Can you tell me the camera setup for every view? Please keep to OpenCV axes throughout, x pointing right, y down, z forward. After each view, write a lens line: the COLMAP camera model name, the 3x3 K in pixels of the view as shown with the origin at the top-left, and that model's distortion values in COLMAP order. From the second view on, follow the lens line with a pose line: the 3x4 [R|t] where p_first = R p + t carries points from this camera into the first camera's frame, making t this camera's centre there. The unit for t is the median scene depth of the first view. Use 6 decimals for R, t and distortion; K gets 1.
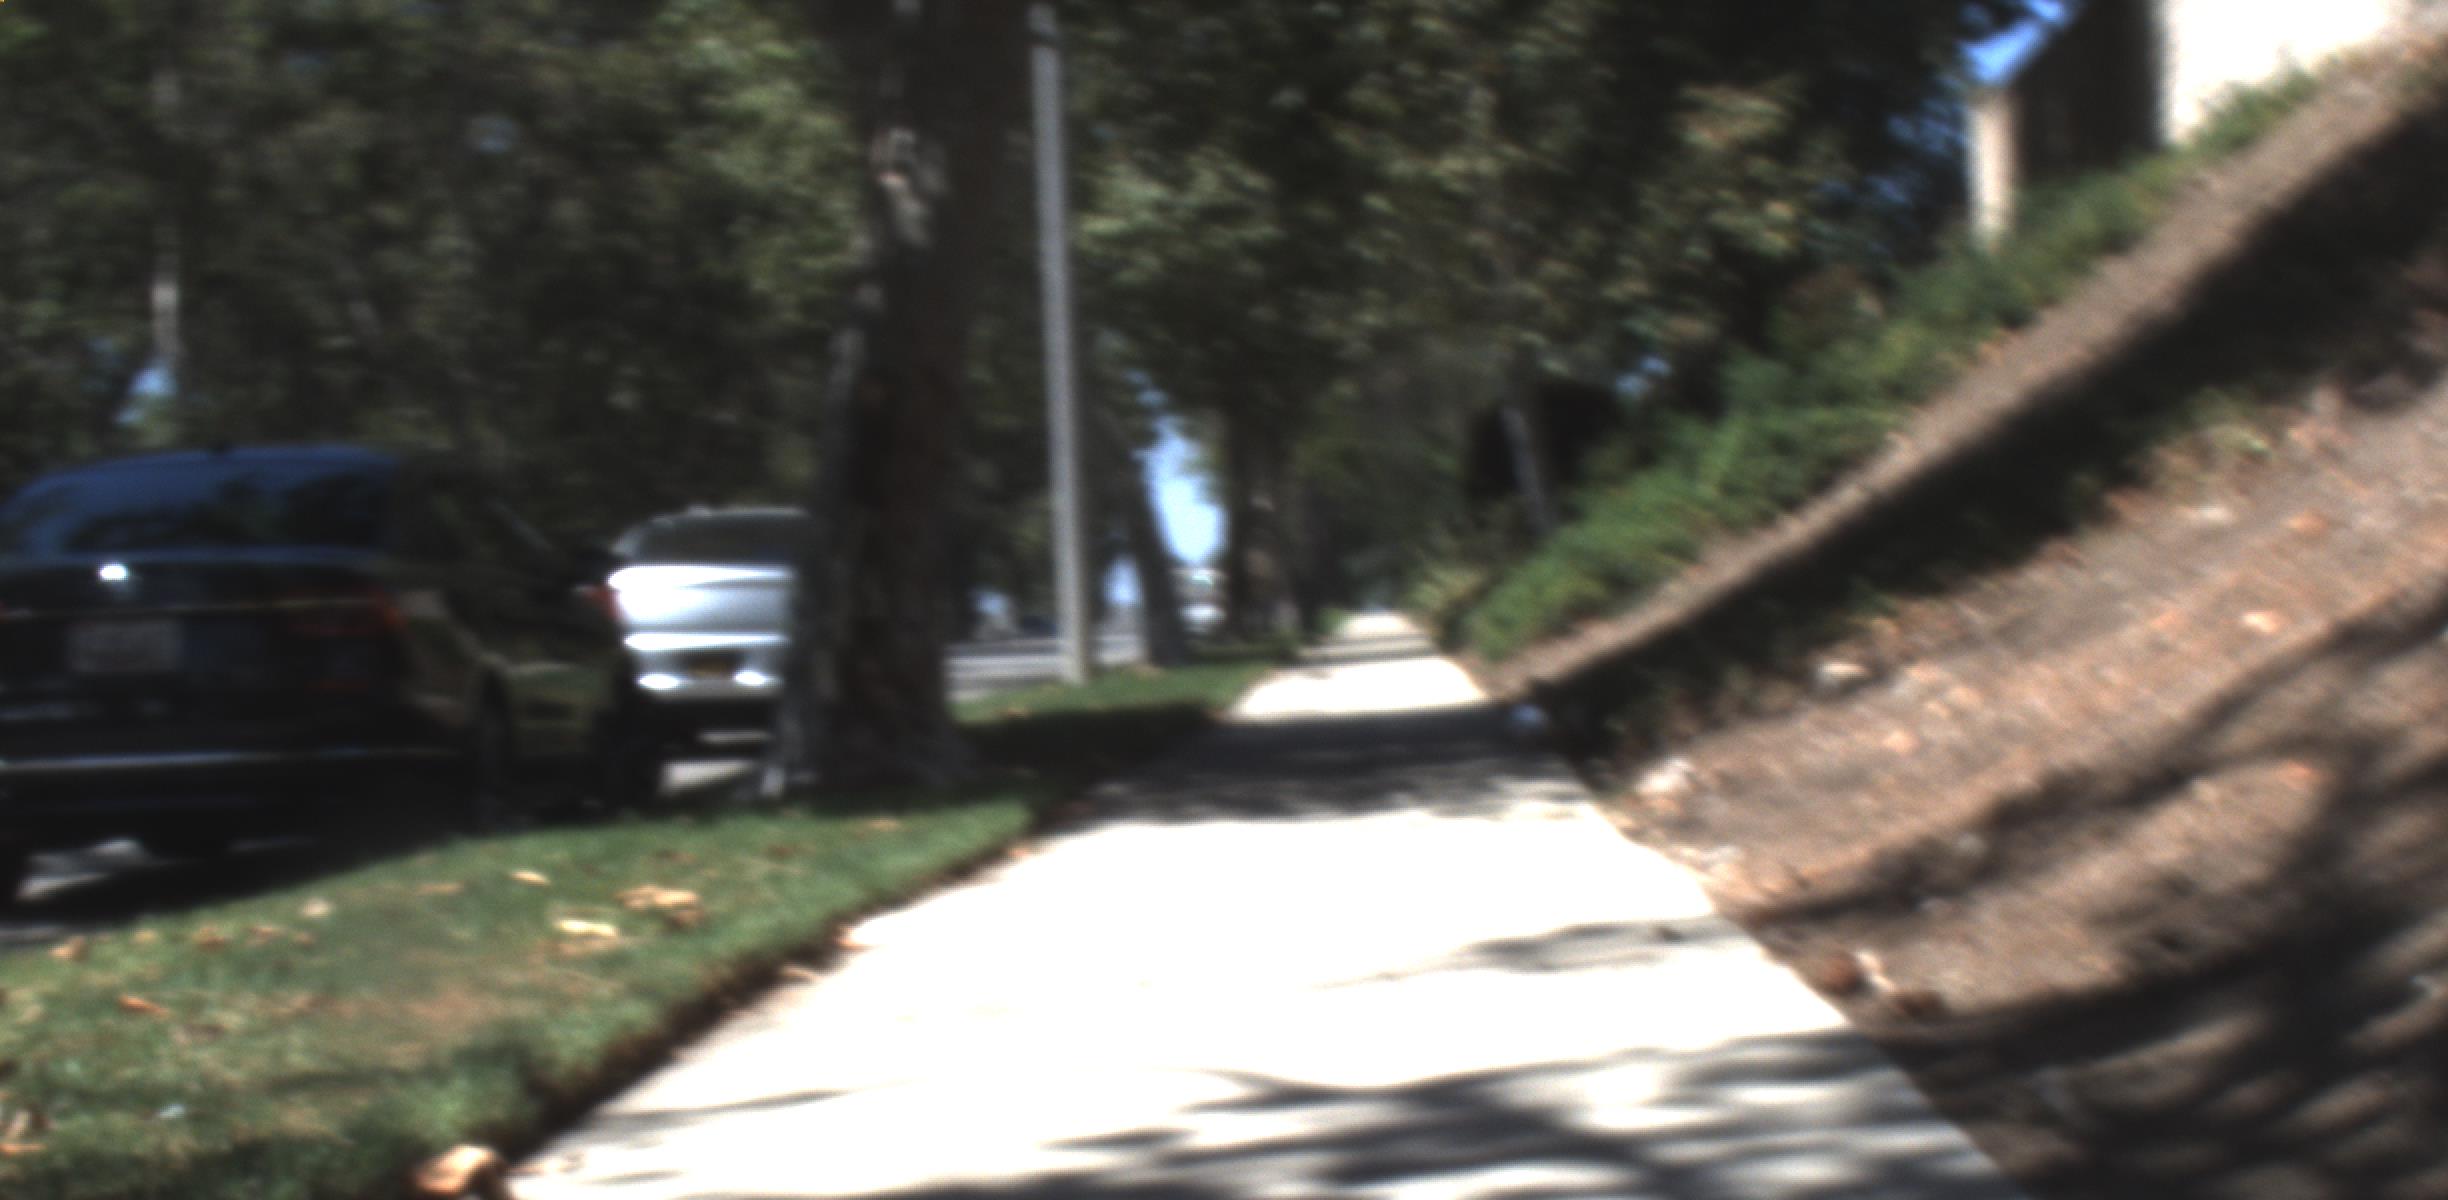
lens RADIAL K [[5374.1, 0, 1232.1], [0, 5374.1, 590.5], [0, 0, 1]] dist [-0.007220, 0.000000]
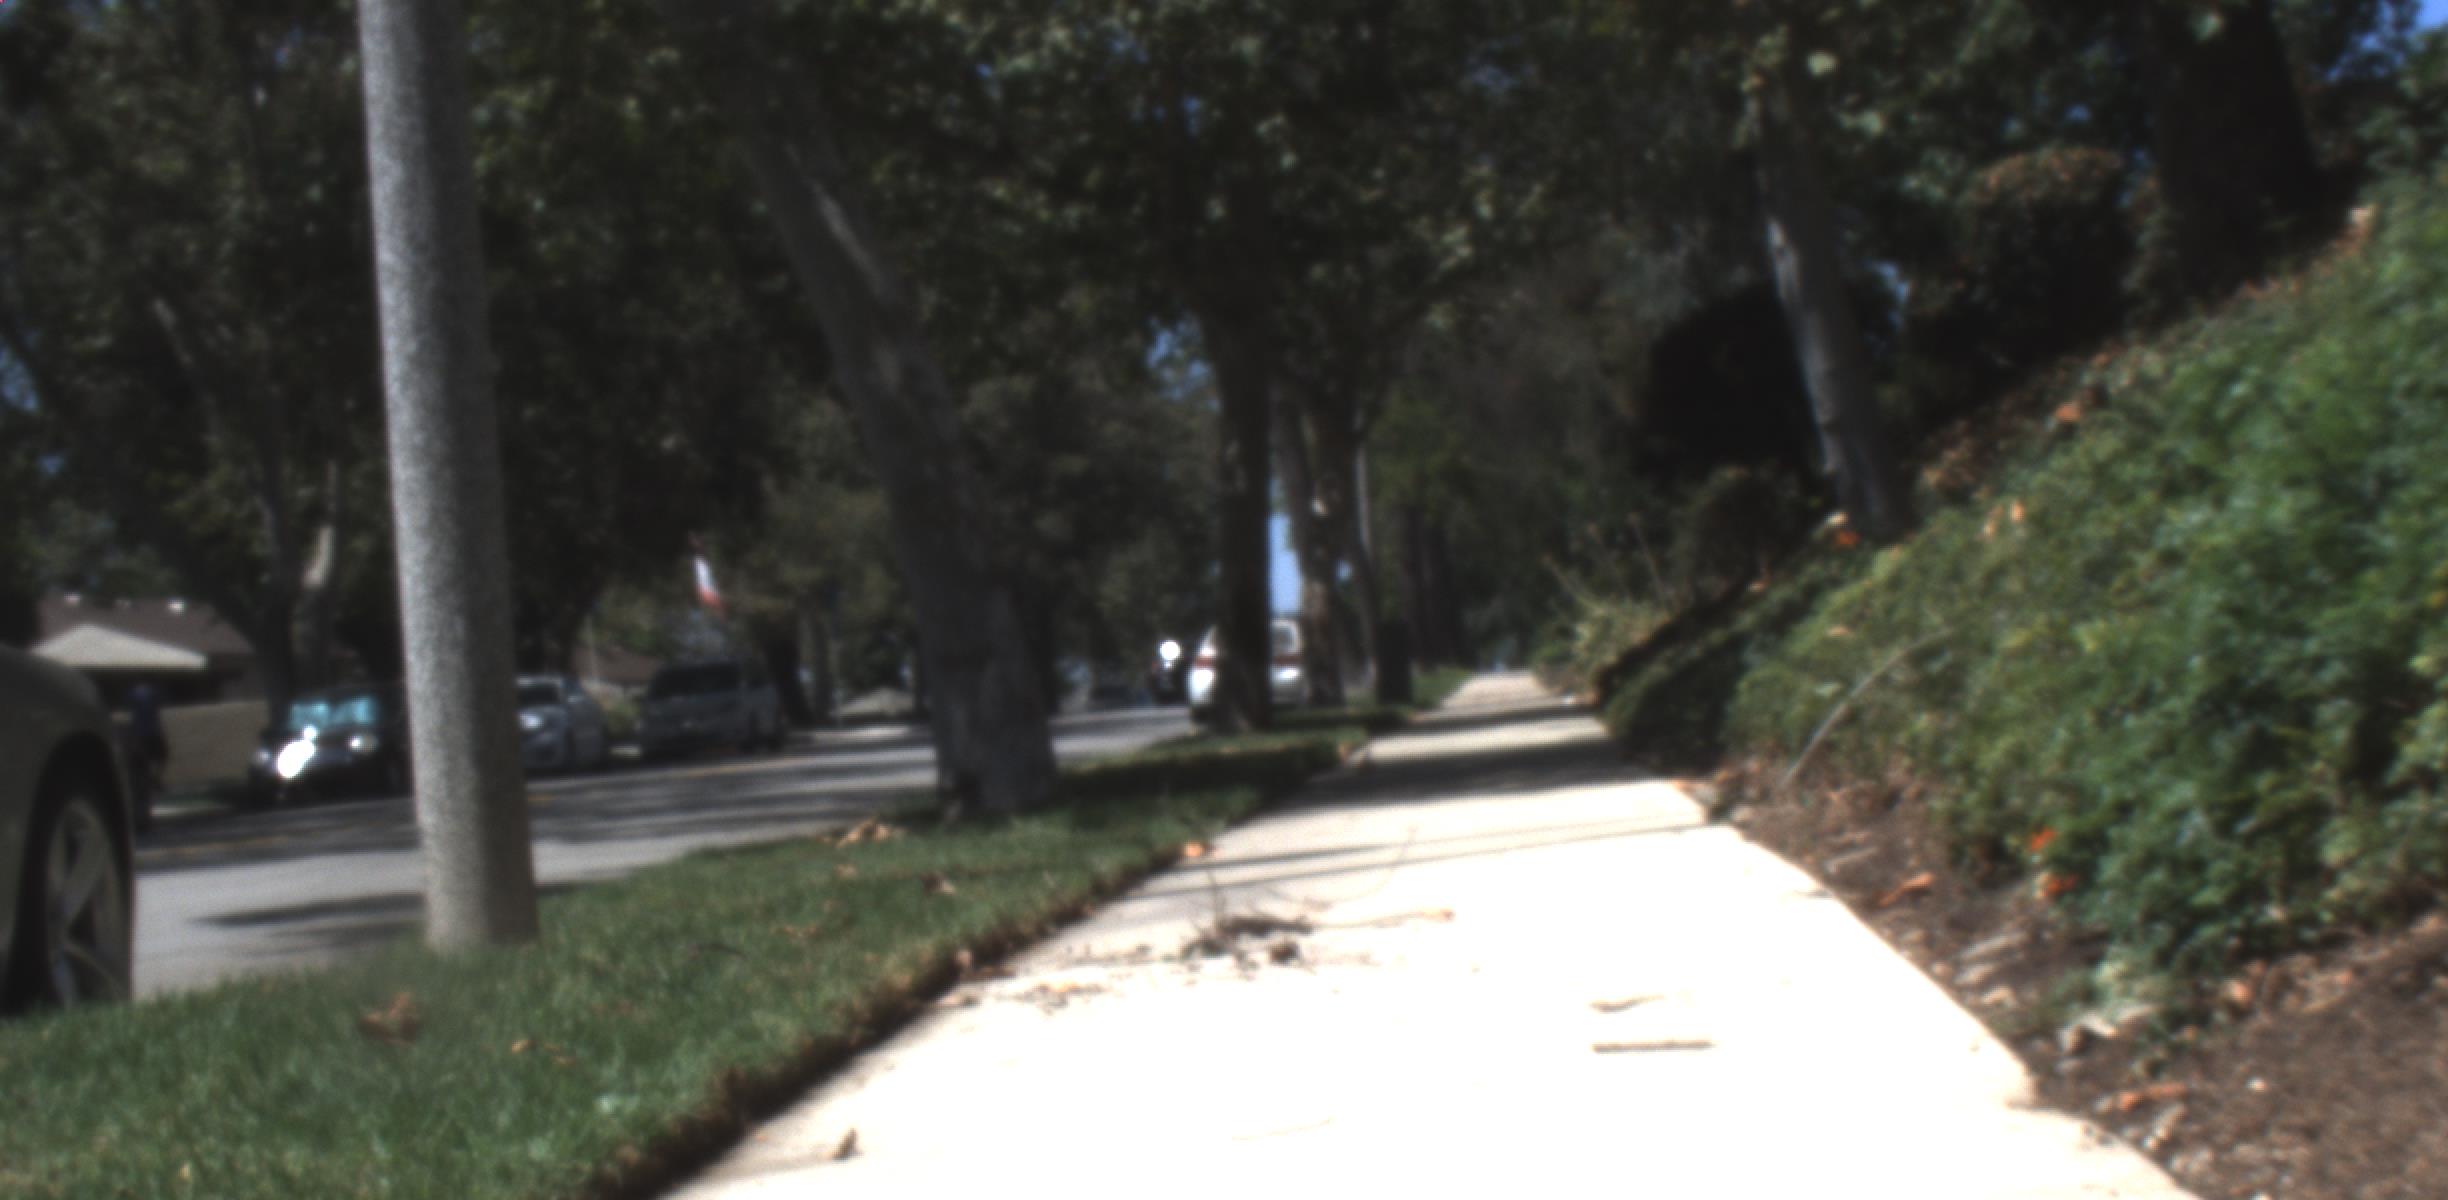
lens RADIAL K [[5374.1, 0, 1235.5], [0, 5374.1, 617.0], [0, 0, 1]] dist [-0.007220, 0.000000]
pose [[0.999462, -0.023960, -0.022415, 0.015448], [0.023798, 0.999689, -0.007442, 0.002433], [0.022586, 0.006905, 0.999721, 0.540434]]
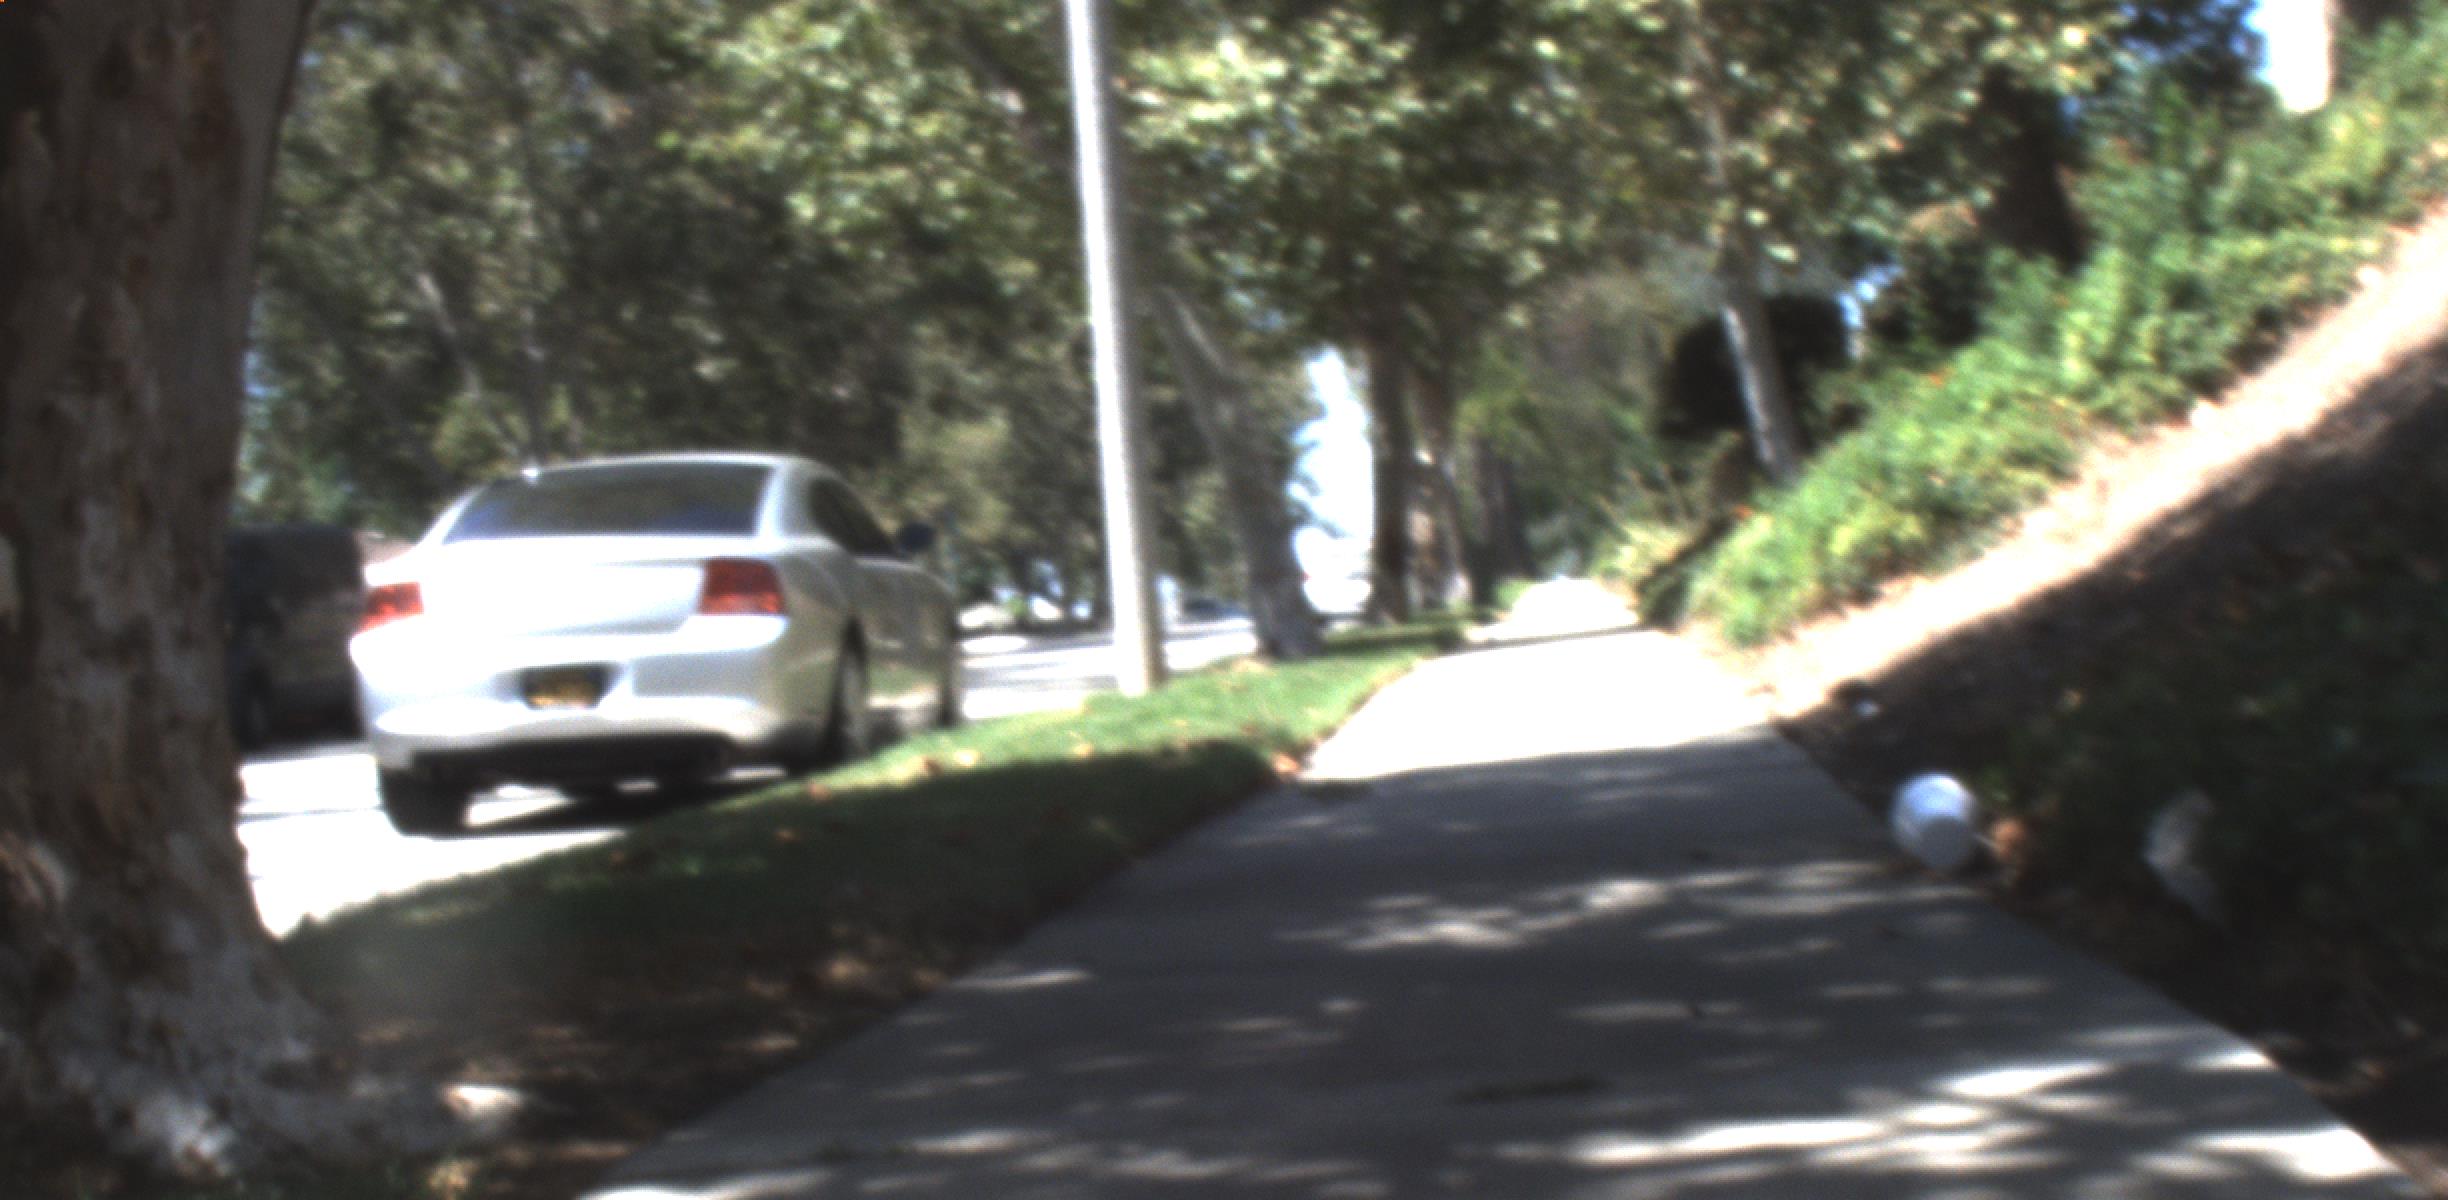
lens RADIAL K [[5374.1, 0, 1235.6], [0, 5374.1, 625.7], [0, 0, 1]] dist [-0.007220, 0.000000]
pose [[0.998892, -0.032374, -0.034167, 0.006178], [0.032726, 0.999417, 0.009770, 0.001599], [0.033831, -0.010878, 0.999368, 0.229126]]
